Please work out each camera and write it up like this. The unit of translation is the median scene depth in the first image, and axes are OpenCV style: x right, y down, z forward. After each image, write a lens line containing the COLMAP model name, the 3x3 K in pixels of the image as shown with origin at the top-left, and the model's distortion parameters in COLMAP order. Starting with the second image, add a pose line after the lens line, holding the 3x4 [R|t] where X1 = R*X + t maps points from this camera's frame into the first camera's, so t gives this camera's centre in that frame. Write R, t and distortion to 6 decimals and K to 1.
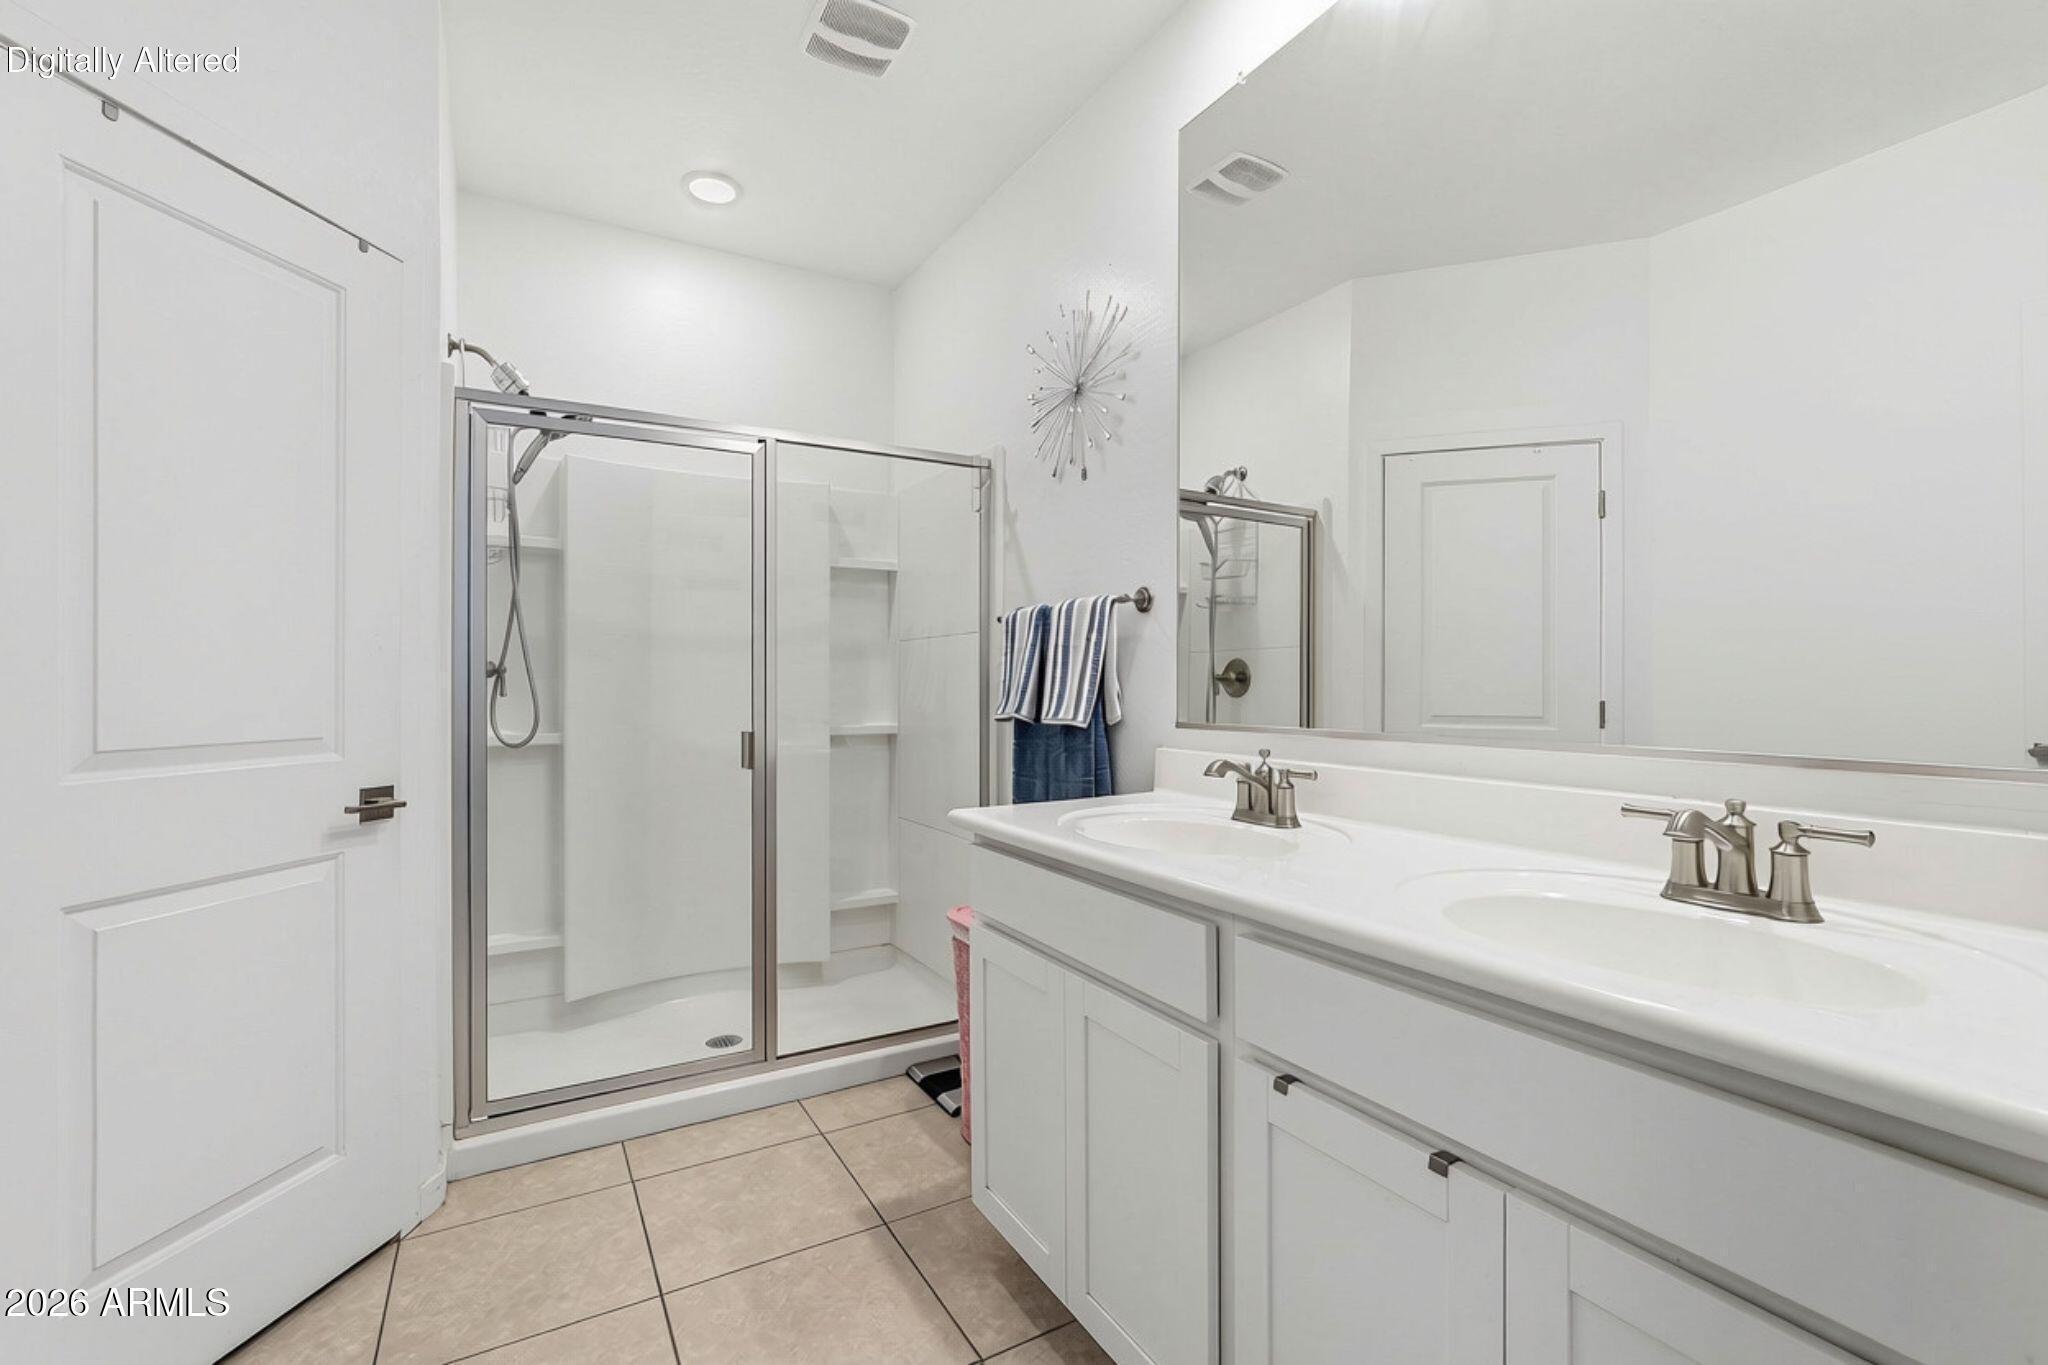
lens RADIAL K [[891.0, 0, 1026.2], [0, 891.0, 689.2], [0, 0, 1]] dist [-0.010891, 0.000852]
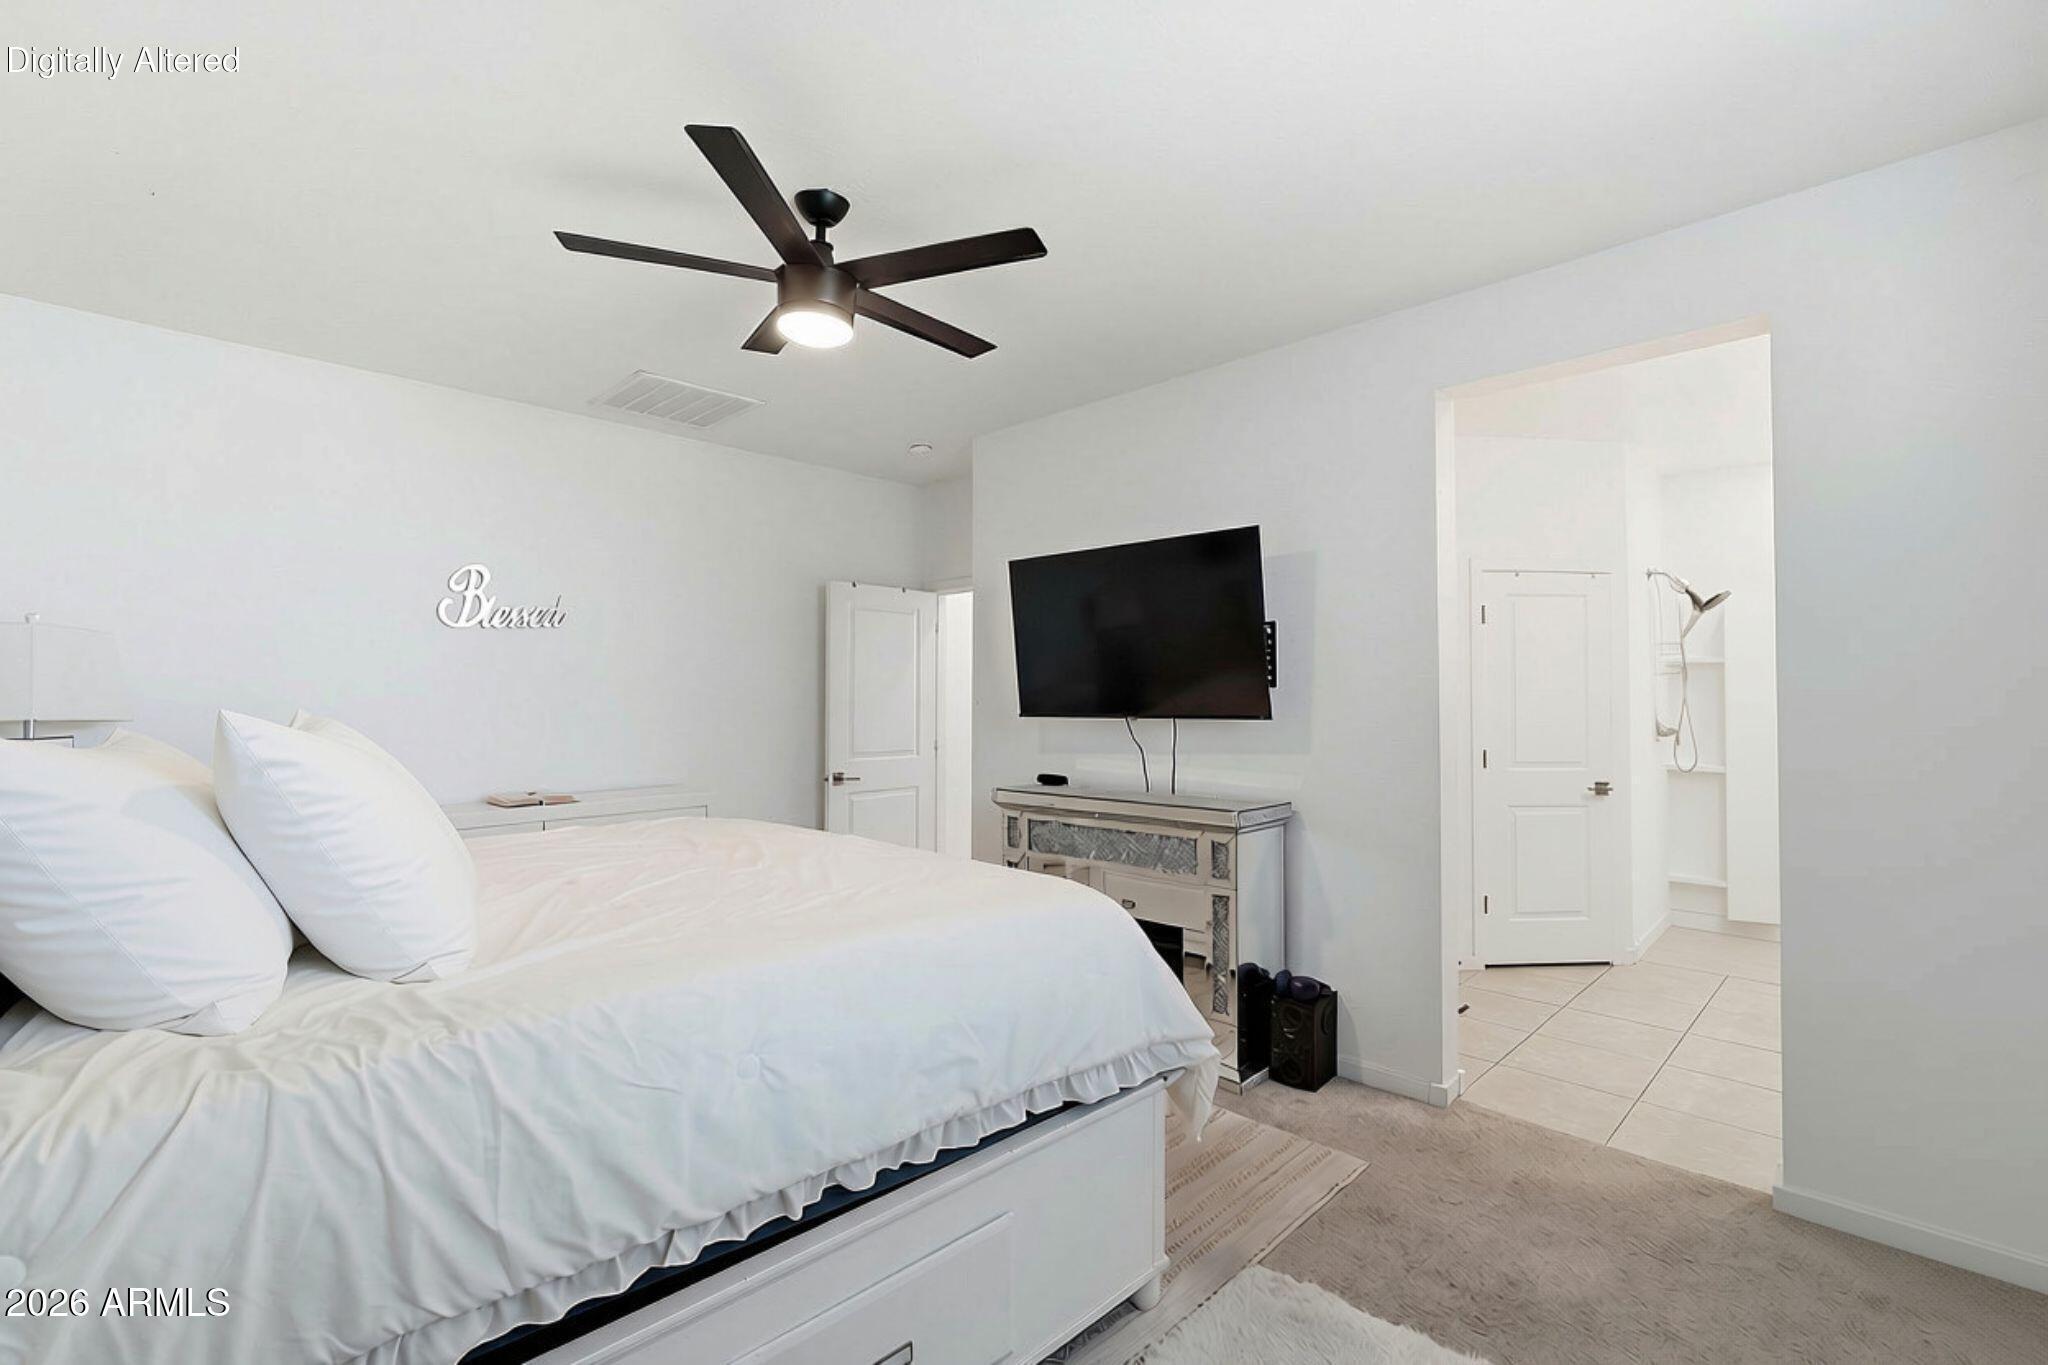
lens RADIAL K [[891.0, 0, 1025.0], [0, 891.0, 688.8], [0, 0, 1]] dist [-0.010891, 0.000852]
pose [[0.272698, -0.005412, -0.962084, 1.488424], [-0.004933, 0.999963, -0.007023, -0.157291], [0.962087, 0.006661, 0.272661, -1.529141]]
